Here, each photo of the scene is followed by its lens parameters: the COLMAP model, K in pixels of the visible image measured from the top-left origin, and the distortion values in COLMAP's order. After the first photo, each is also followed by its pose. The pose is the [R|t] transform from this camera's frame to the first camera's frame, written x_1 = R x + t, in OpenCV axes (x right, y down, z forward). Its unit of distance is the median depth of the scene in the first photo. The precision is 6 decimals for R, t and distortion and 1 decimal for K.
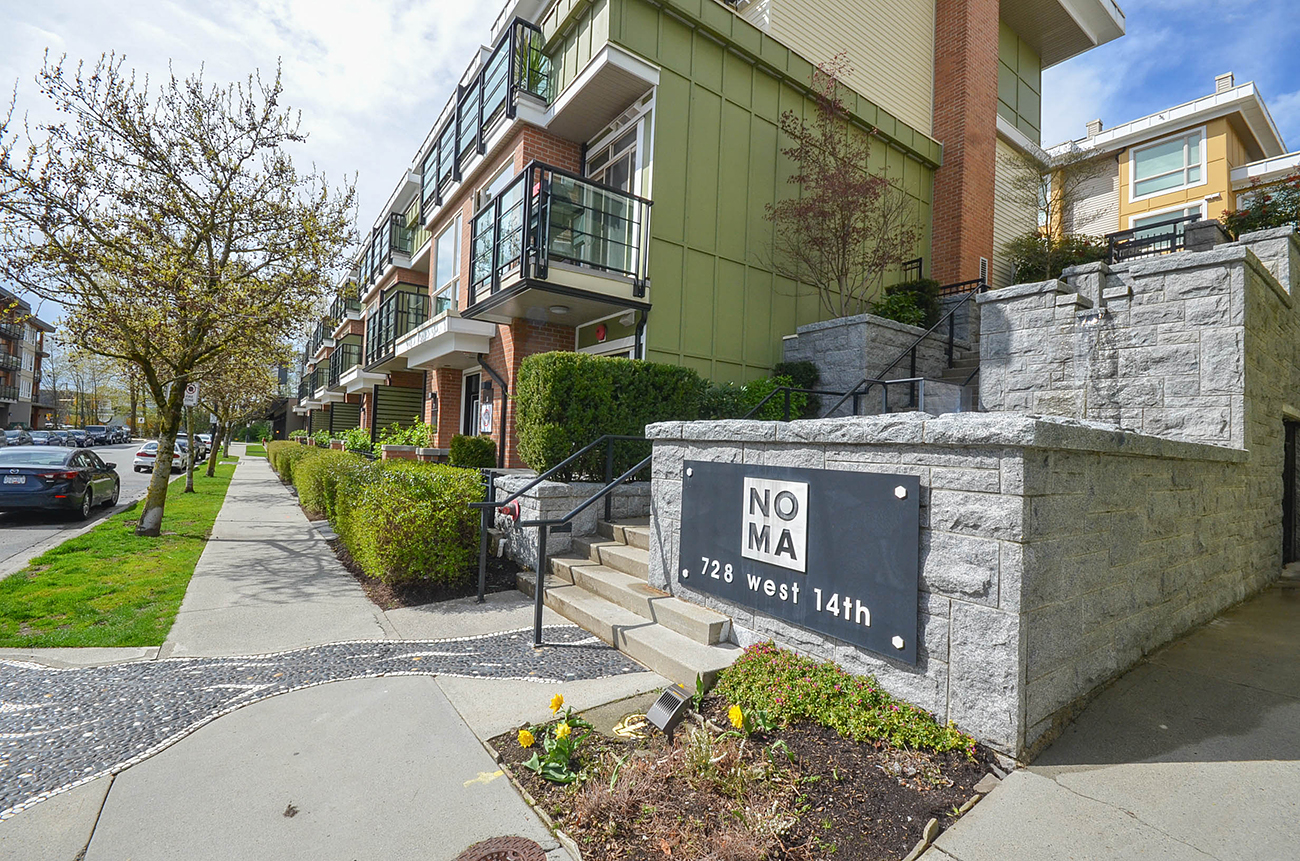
lens RADIAL K [[570.0, 0, 650.7], [0, 570.0, 427.2], [0, 0, 1]] dist [0.003381, -0.007864]
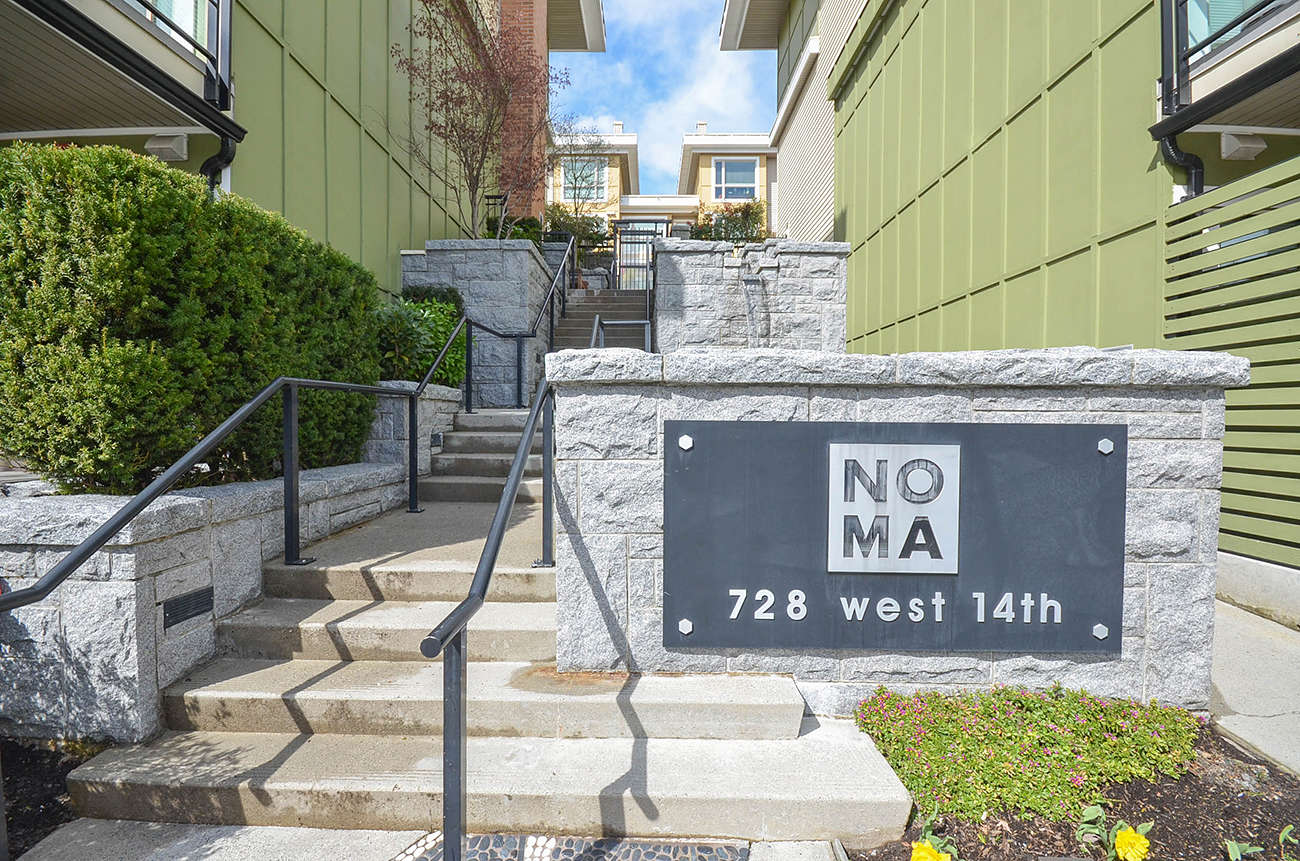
lens RADIAL K [[570.0, 0, 644.1], [0, 570.0, 424.8], [0, 0, 1]] dist [0.003381, -0.007864]
pose [[0.592310, -0.044640, 0.804472, -0.462433], [-0.011790, 0.997877, 0.064053, 0.032527], [-0.805624, -0.047424, 0.590527, 0.837694]]
